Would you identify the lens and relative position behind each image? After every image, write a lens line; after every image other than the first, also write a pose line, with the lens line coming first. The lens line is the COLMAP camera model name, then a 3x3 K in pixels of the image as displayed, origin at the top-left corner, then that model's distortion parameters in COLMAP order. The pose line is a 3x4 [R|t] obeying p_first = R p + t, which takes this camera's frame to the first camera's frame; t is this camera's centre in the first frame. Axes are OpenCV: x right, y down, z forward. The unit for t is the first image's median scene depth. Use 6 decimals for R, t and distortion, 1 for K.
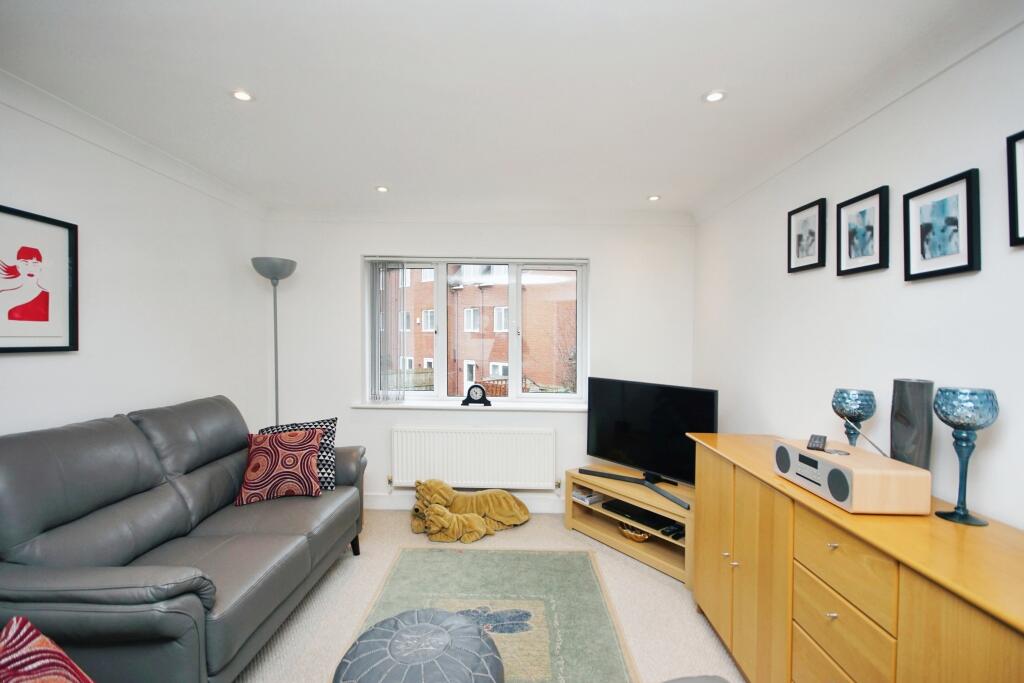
lens RADIAL K [[473.8, 0, 514.7], [0, 473.8, 332.1], [0, 0, 1]] dist [0.005510, -0.002262]
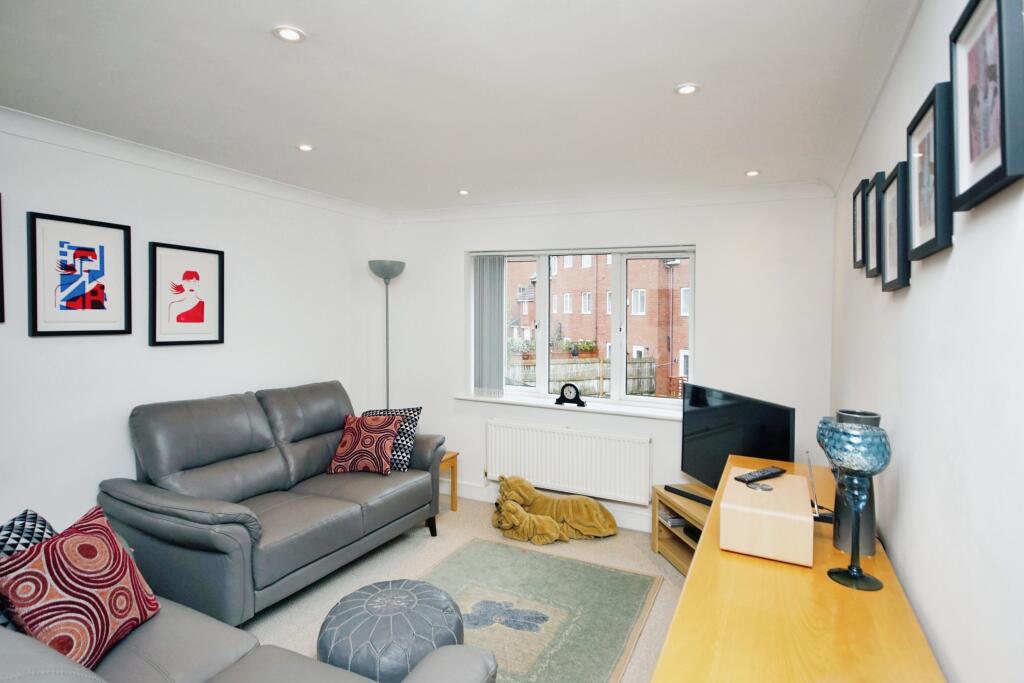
lens RADIAL K [[555.6, 0, 513.5], [0, 555.6, 313.2], [0, 0, 1]] dist [0.005276, 0.000967]
pose [[0.909779, 0.005841, -0.415052, 0.398995], [-0.006259, 0.999980, 0.000353, -0.042361], [0.415046, 0.002277, 0.909798, -0.084214]]
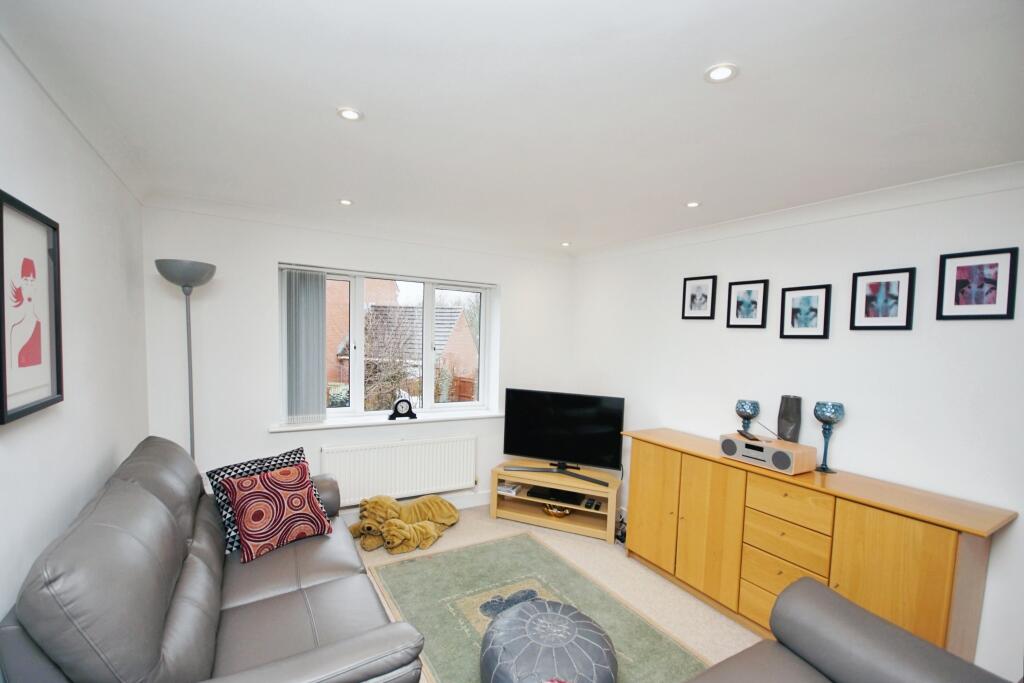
lens RADIAL K [[445.4, 0, 512.3], [0, 445.4, 350.9], [0, 0, 1]] dist [0.001762, -0.005831]
pose [[0.858175, 0.000787, 0.513357, -0.543512], [-0.029712, 0.998399, 0.048140, -0.070369], [-0.512497, -0.056566, 0.856824, 0.067535]]
